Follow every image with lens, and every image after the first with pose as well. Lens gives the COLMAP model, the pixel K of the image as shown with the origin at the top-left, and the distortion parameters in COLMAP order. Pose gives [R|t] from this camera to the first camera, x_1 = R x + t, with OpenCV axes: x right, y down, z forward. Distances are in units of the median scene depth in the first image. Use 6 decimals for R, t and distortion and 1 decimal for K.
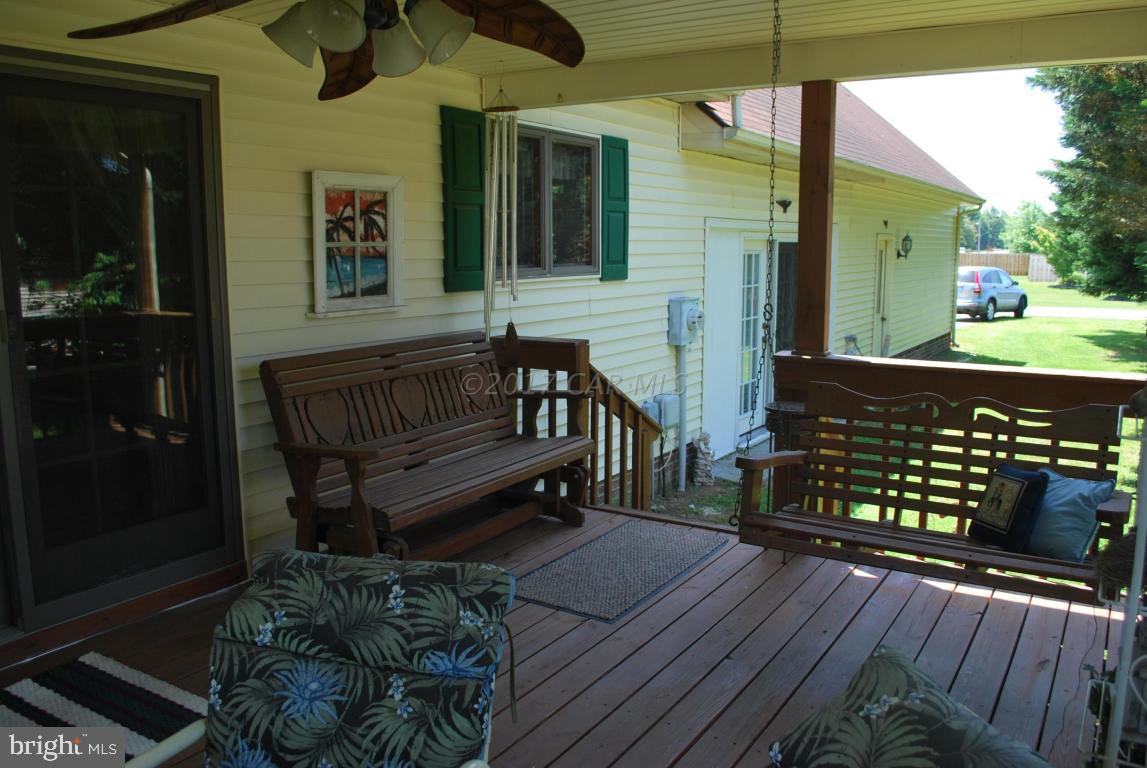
lens RADIAL K [[900.4, 0, 580.1], [0, 900.4, 381.1], [0, 0, 1]] dist [-0.079201, 0.001871]
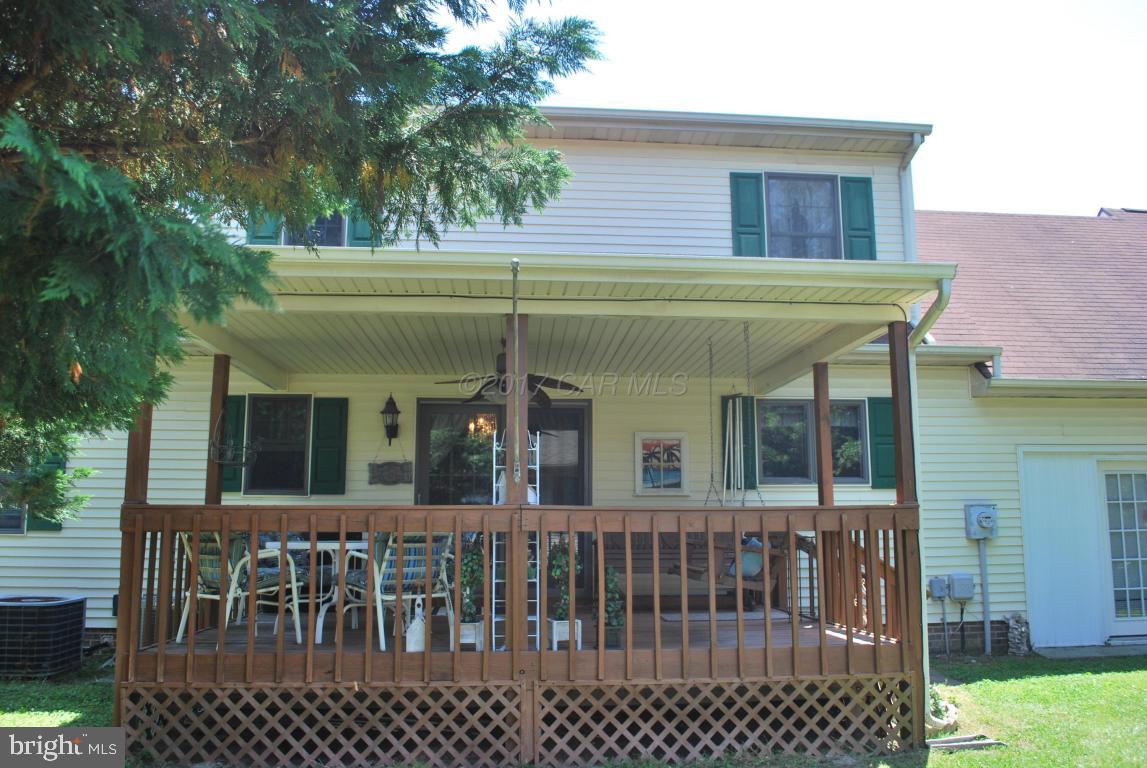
lens RADIAL K [[900.4, 0, 577.1], [0, 900.4, 386.0], [0, 0, 1]] dist [-0.079201, 0.001871]
pose [[0.602456, -0.128075, -0.787809, 1.326872], [-0.120210, 0.961223, -0.248194, 0.224774], [0.789048, 0.244229, 0.563699, -0.431486]]
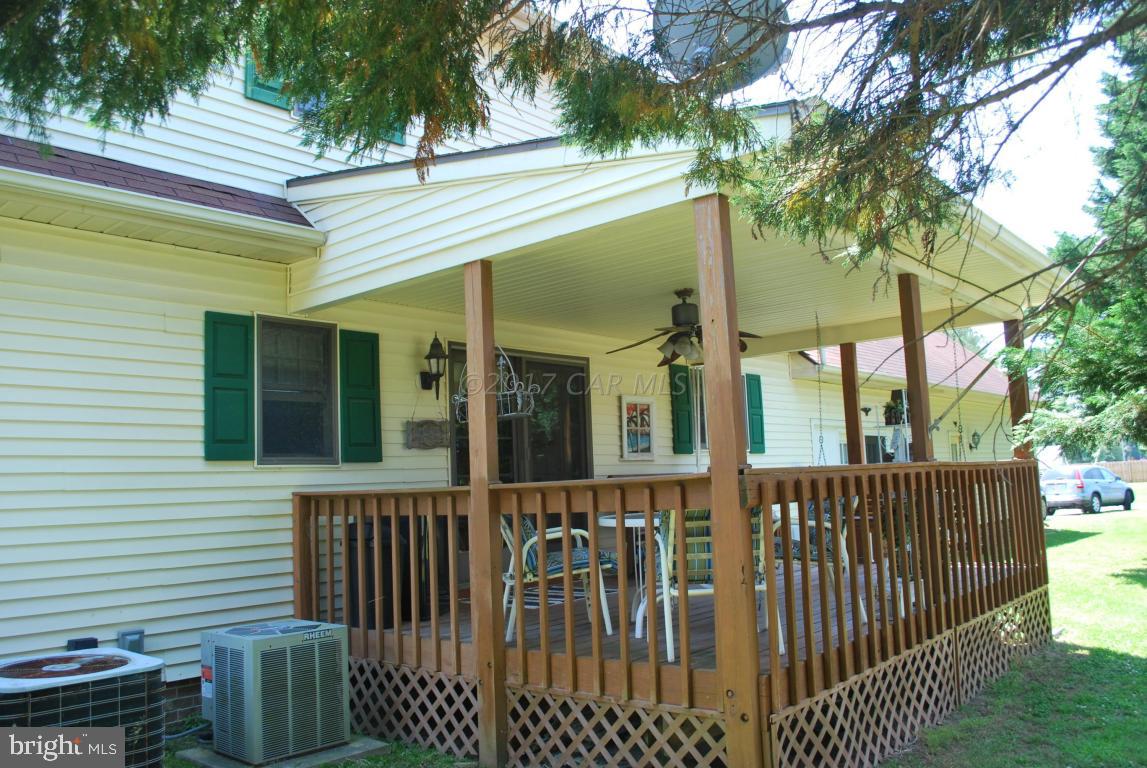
lens RADIAL K [[900.4, 0, 574.6], [0, 900.4, 382.5], [0, 0, 1]] dist [-0.079201, 0.001871]
pose [[0.987731, -0.059247, -0.144492, -0.077052], [0.019204, 0.964298, -0.264121, 0.300304], [0.154982, 0.258106, 0.953605, -1.087408]]
